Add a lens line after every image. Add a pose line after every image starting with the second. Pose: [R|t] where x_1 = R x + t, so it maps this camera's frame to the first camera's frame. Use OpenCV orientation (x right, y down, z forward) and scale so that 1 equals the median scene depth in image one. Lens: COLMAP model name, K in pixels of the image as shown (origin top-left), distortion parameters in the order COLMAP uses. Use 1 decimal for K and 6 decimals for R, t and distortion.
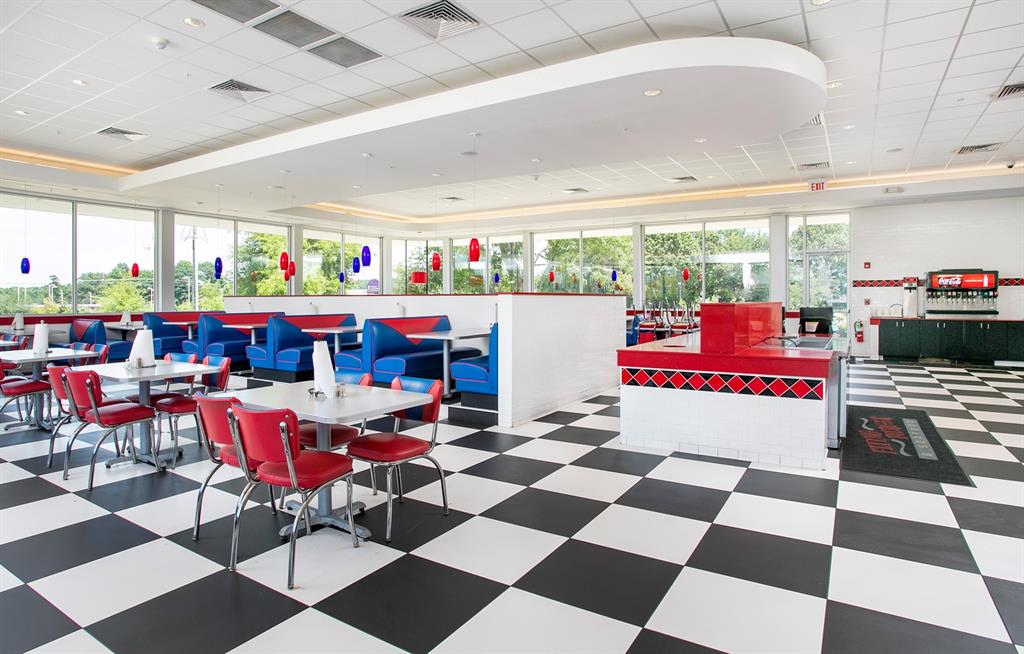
lens RADIAL K [[552.2, 0, 512.0], [0, 552.2, 327.0], [0, 0, 1]] dist [0.001633, 0.000087]
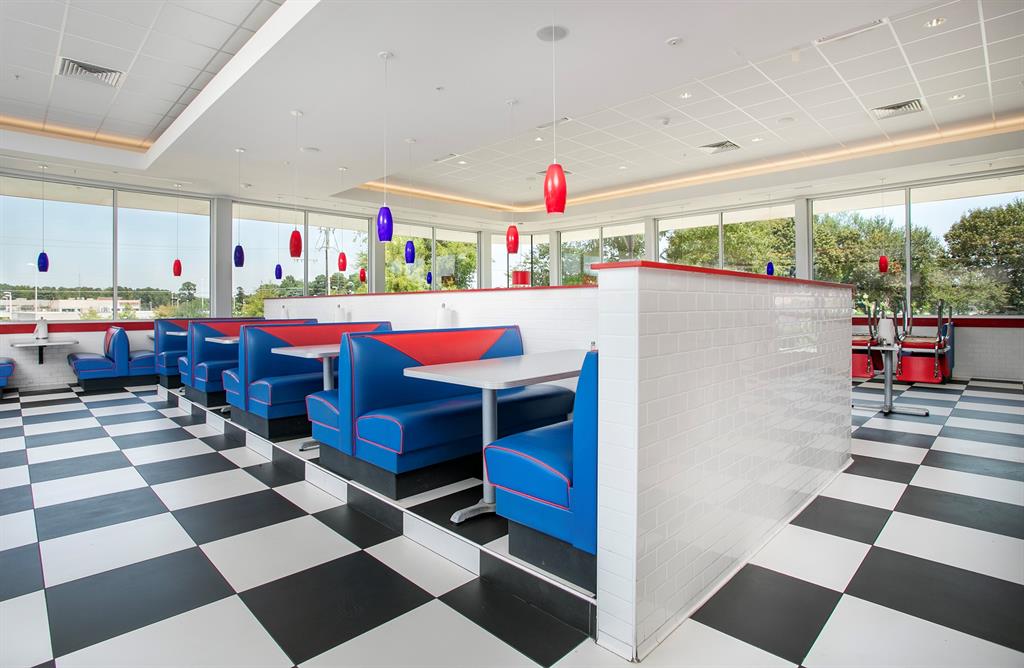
lens RADIAL K [[508.9, 0, 509.0], [0, 508.9, 306.7], [0, 0, 1]] dist [-0.001156, -0.000126]
pose [[0.972947, -0.000581, -0.231029, -0.002019], [-0.008905, 0.999159, -0.040014, -0.014676], [0.230858, 0.040989, 0.972124, 0.348220]]
